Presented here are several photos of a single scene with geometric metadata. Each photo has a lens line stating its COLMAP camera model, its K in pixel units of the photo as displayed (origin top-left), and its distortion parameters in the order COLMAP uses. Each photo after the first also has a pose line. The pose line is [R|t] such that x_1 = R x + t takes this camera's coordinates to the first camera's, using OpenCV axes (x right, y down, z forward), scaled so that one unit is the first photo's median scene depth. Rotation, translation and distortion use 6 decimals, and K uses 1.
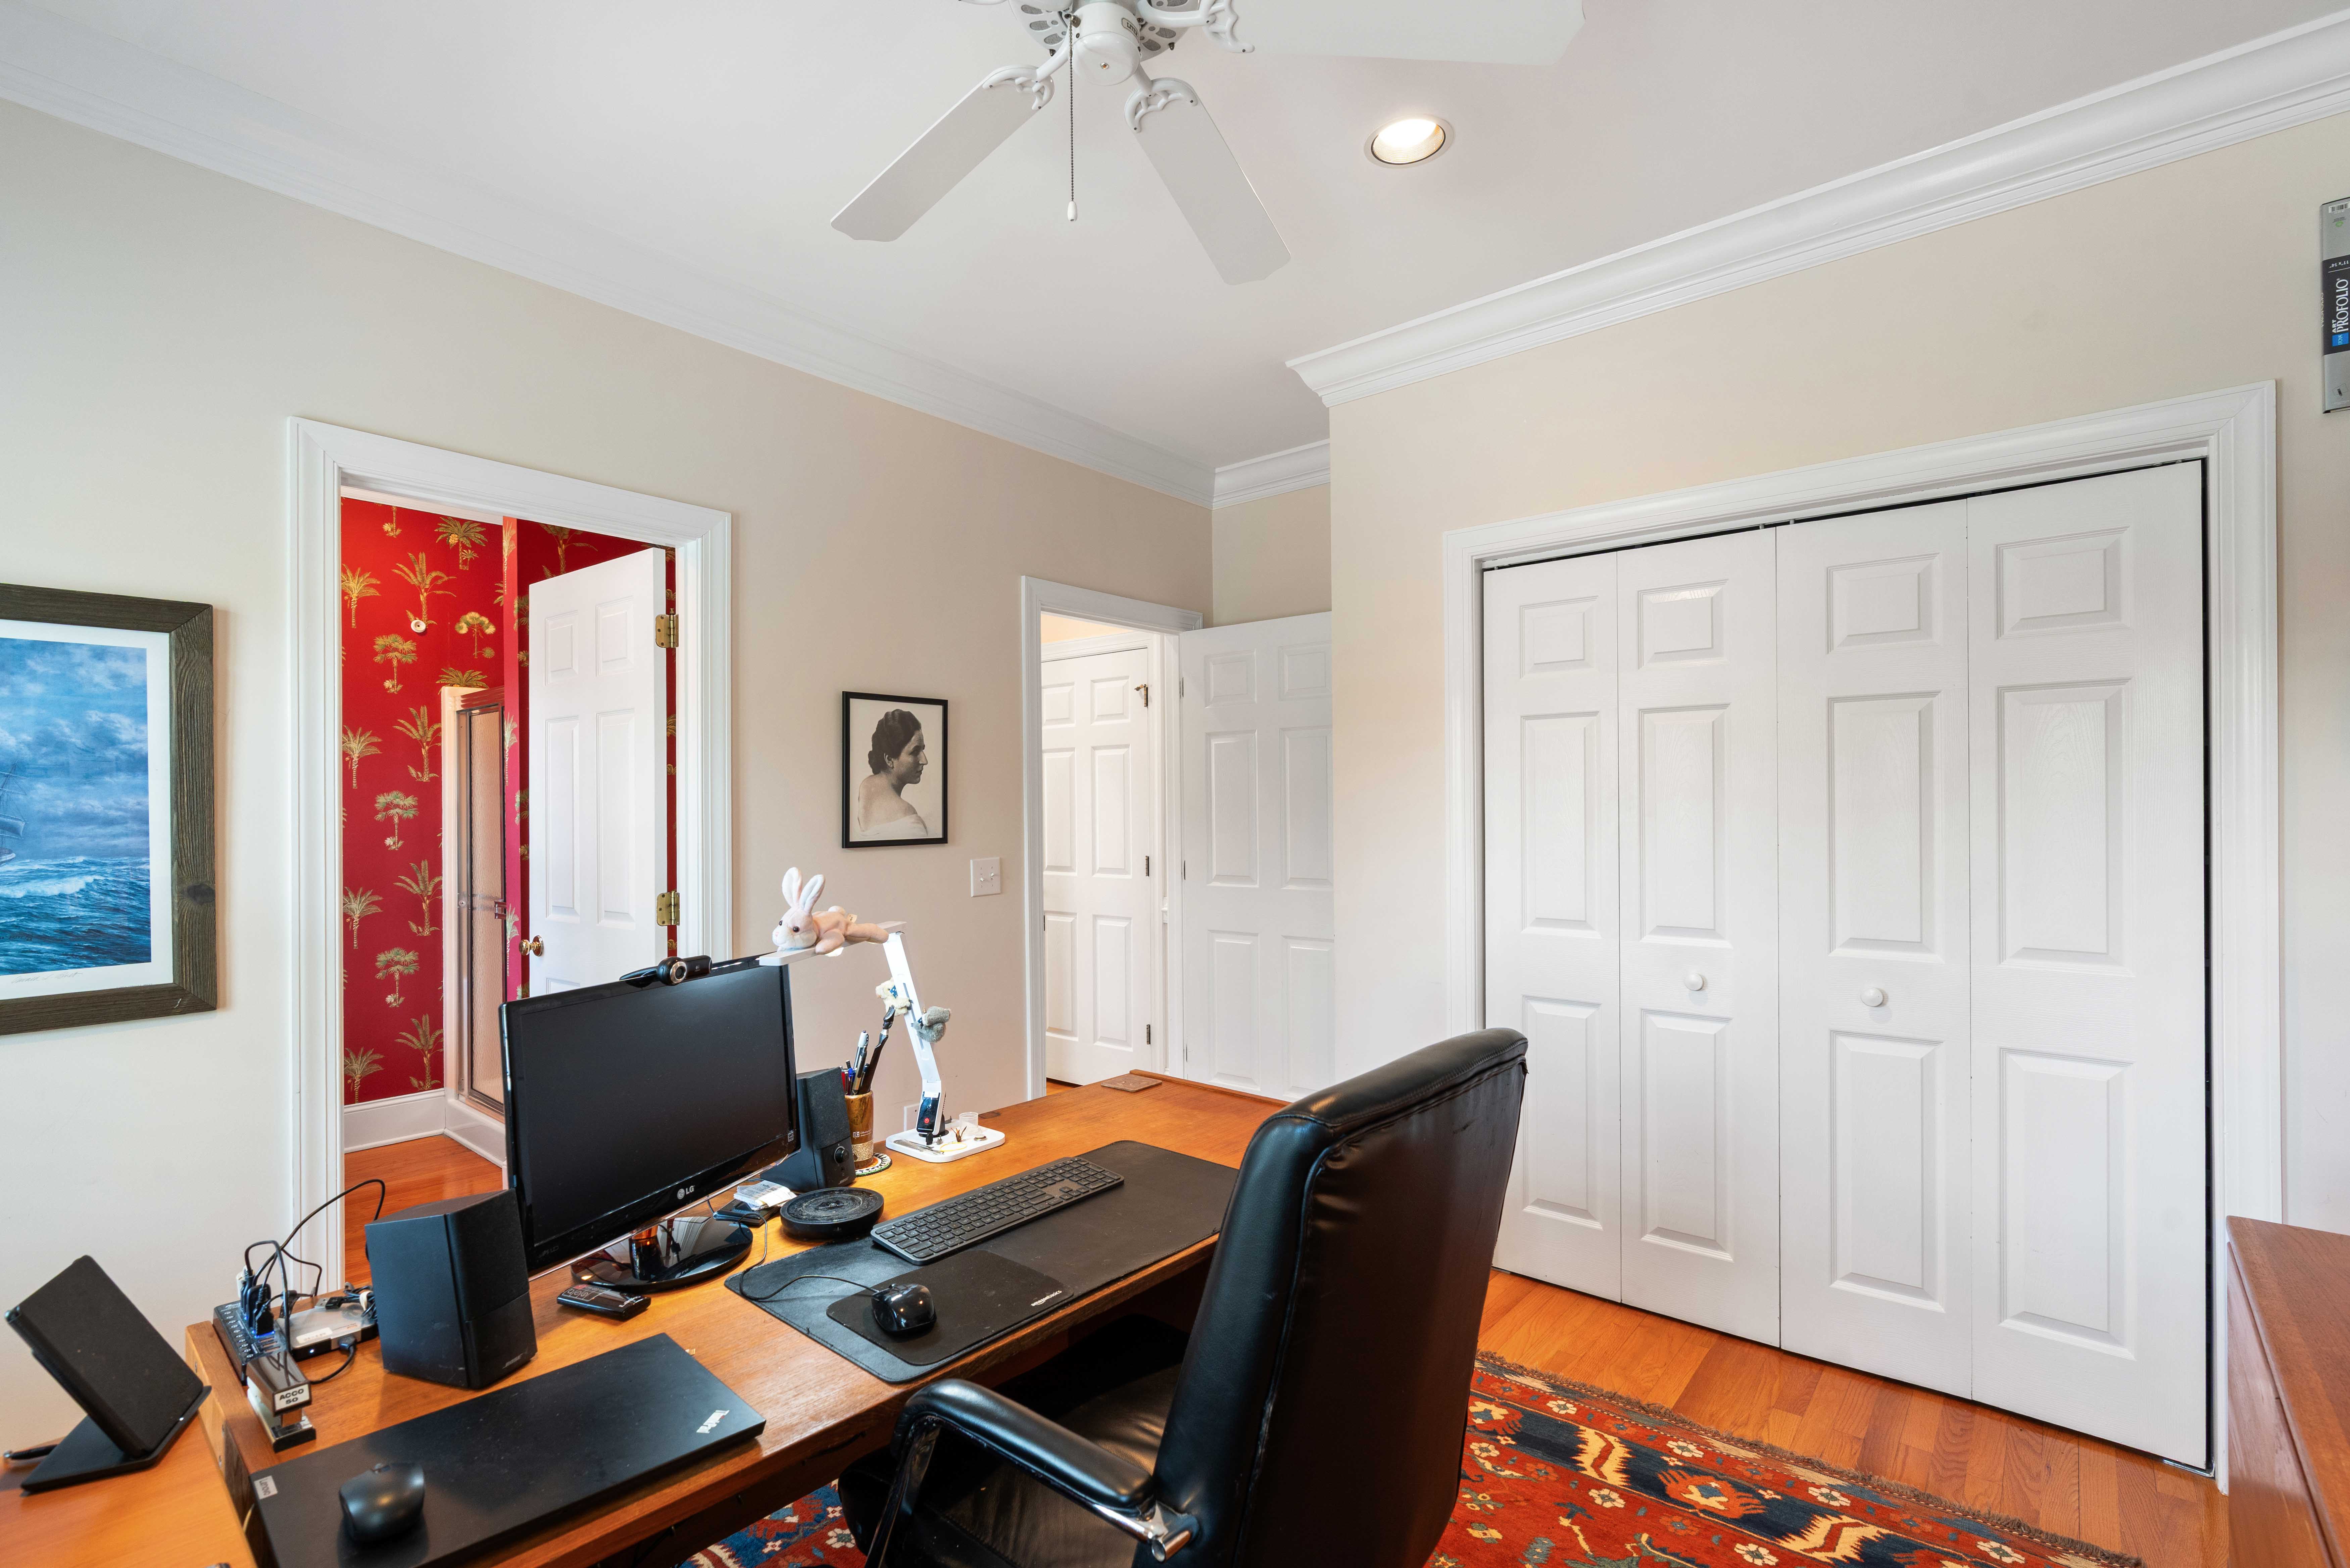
lens RADIAL K [[1094.2, 0, 1177.2], [0, 1094.2, 796.8], [0, 0, 1]] dist [-0.006230, 0.001351]
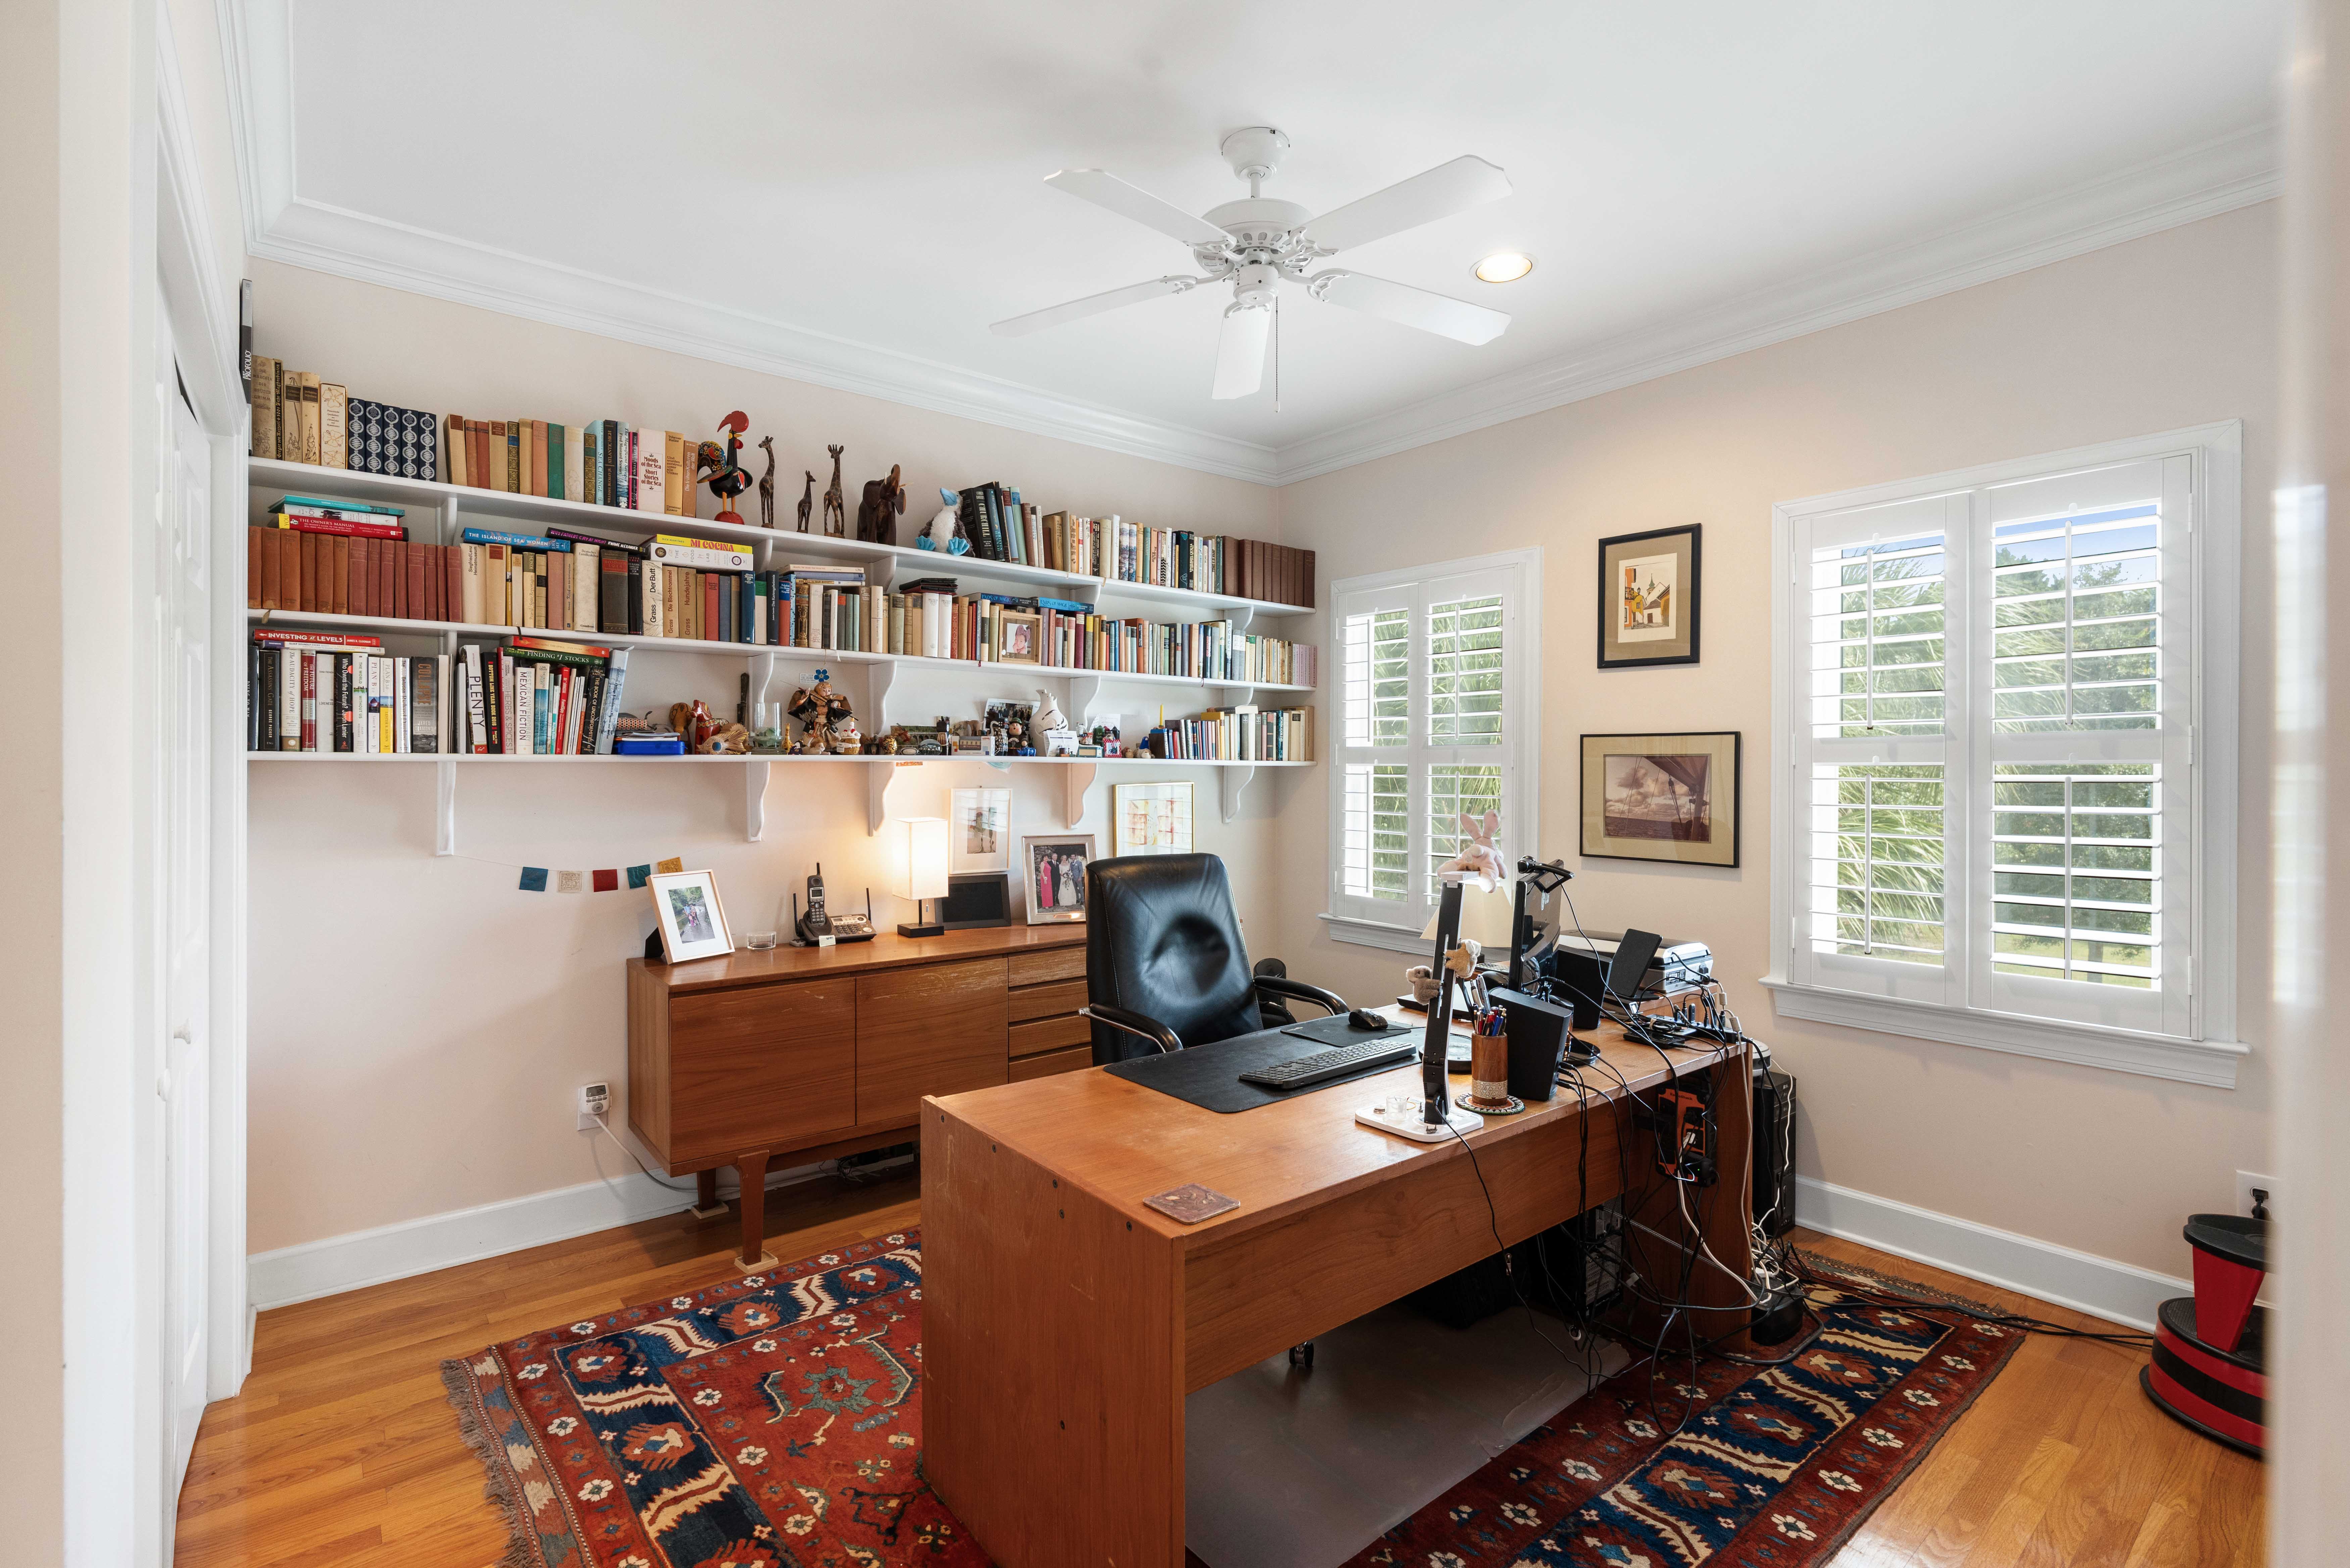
lens RADIAL K [[1094.2, 0, 1174.3], [0, 1094.2, 776.6], [0, 0, 1]] dist [-0.006230, 0.001351]
pose [[-0.983311, 0.001178, 0.181928, -0.171777], [0.001116, 0.999999, -0.000439, 0.013752], [-0.181928, -0.000229, -0.983312, 1.872042]]
